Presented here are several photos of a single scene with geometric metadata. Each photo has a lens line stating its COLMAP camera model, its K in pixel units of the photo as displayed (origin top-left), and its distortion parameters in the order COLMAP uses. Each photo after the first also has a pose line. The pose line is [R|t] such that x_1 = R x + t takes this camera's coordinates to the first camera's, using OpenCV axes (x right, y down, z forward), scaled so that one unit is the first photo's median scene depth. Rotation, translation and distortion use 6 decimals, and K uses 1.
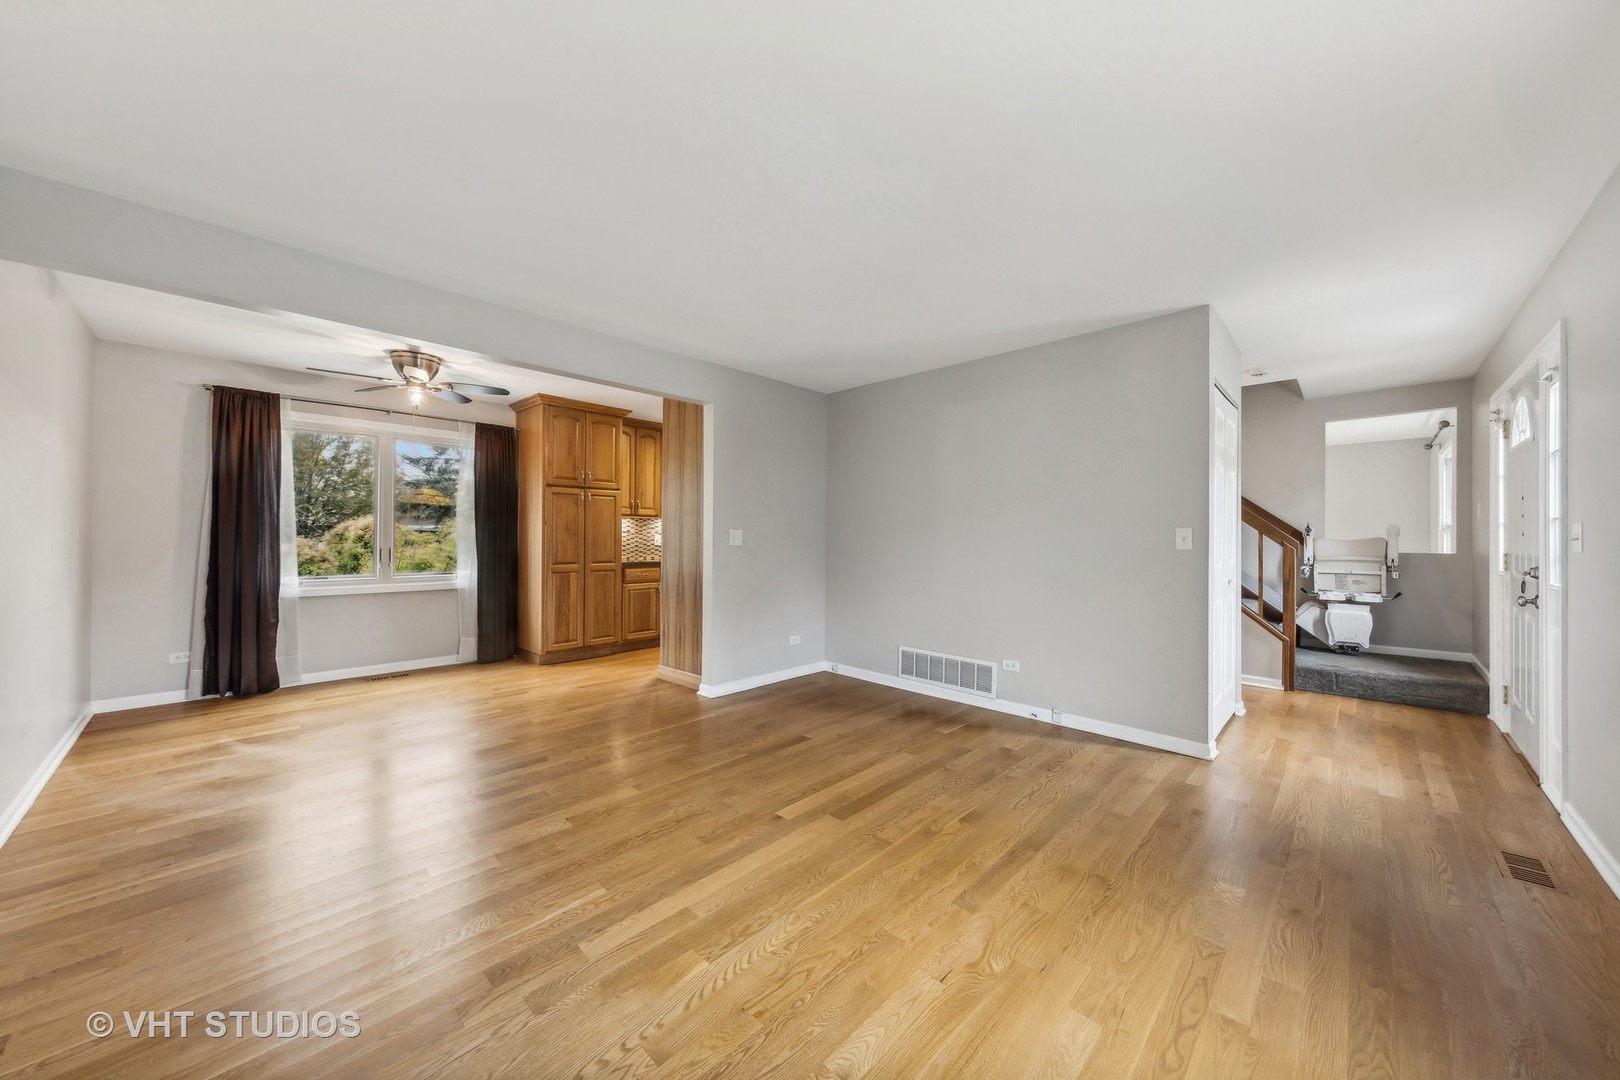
lens RADIAL K [[572.1, 0, 816.4], [0, 572.1, 542.4], [0, 0, 1]] dist [-0.000139, 0.000096]
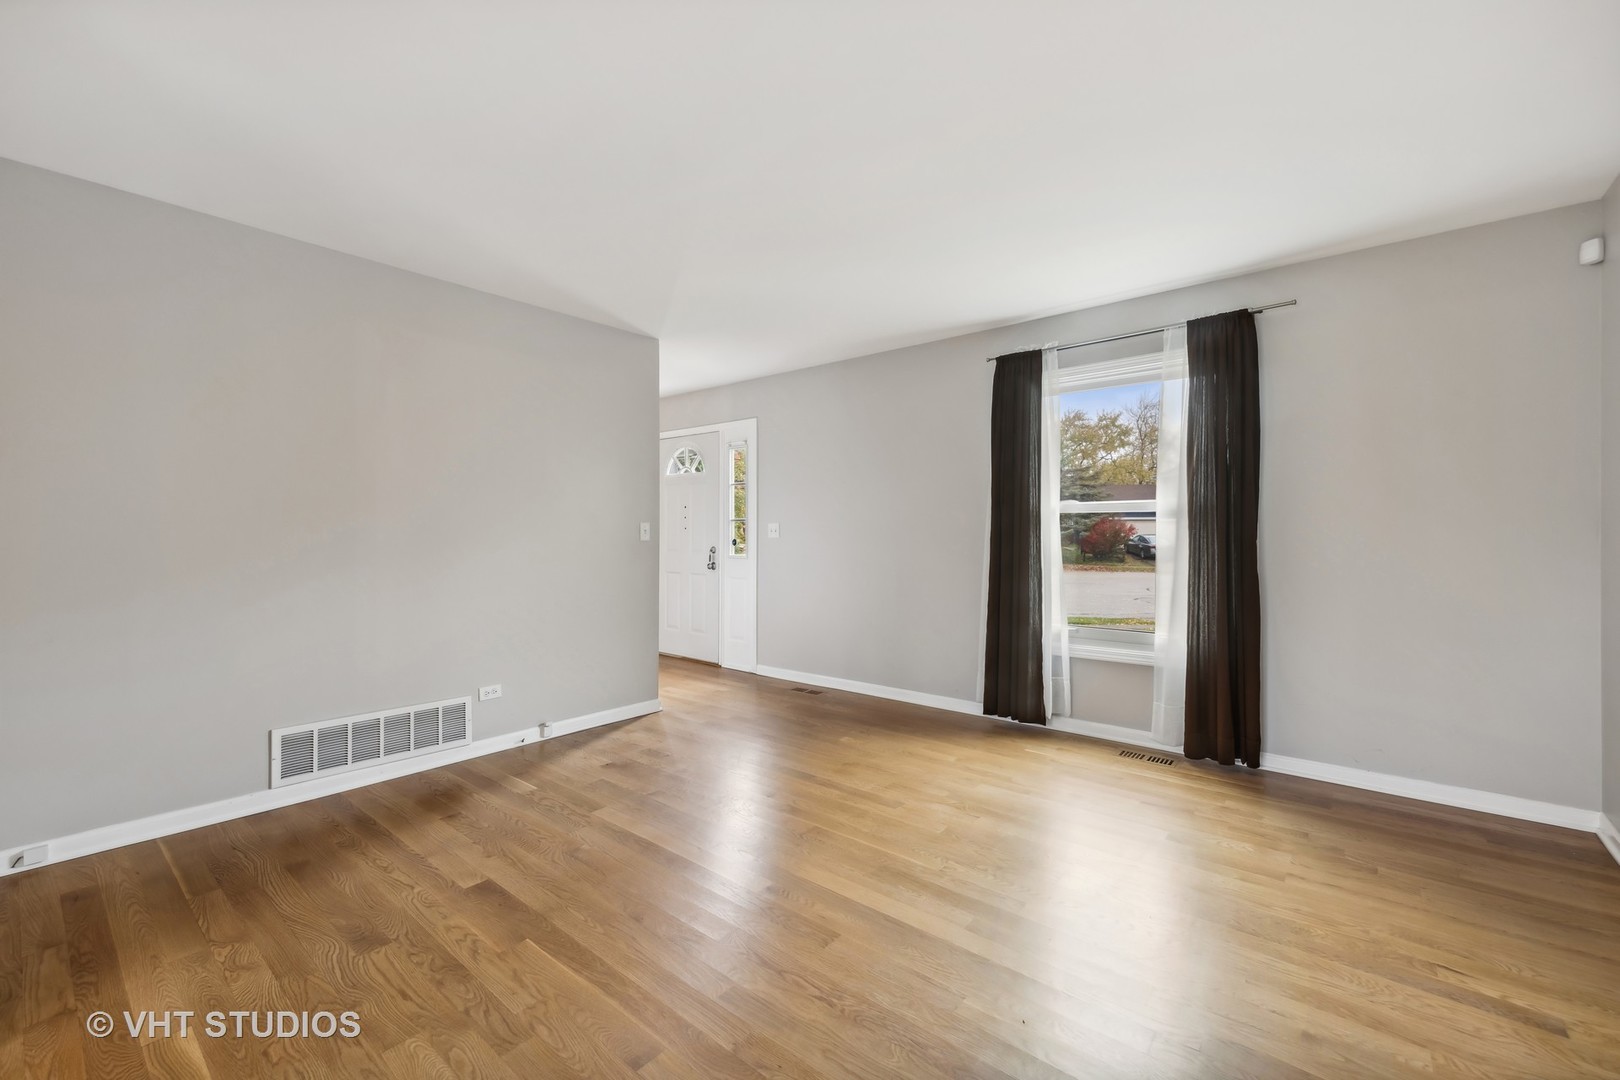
lens RADIAL K [[658.6, 0, 811.2], [0, 658.6, 536.6], [0, 0, 1]] dist [-0.001078, 0.000083]
pose [[-0.073791, -0.012643, 0.997194, -0.519126], [0.009289, 0.999868, 0.013364, -0.007205], [-0.997230, 0.010249, -0.073663, 0.540035]]
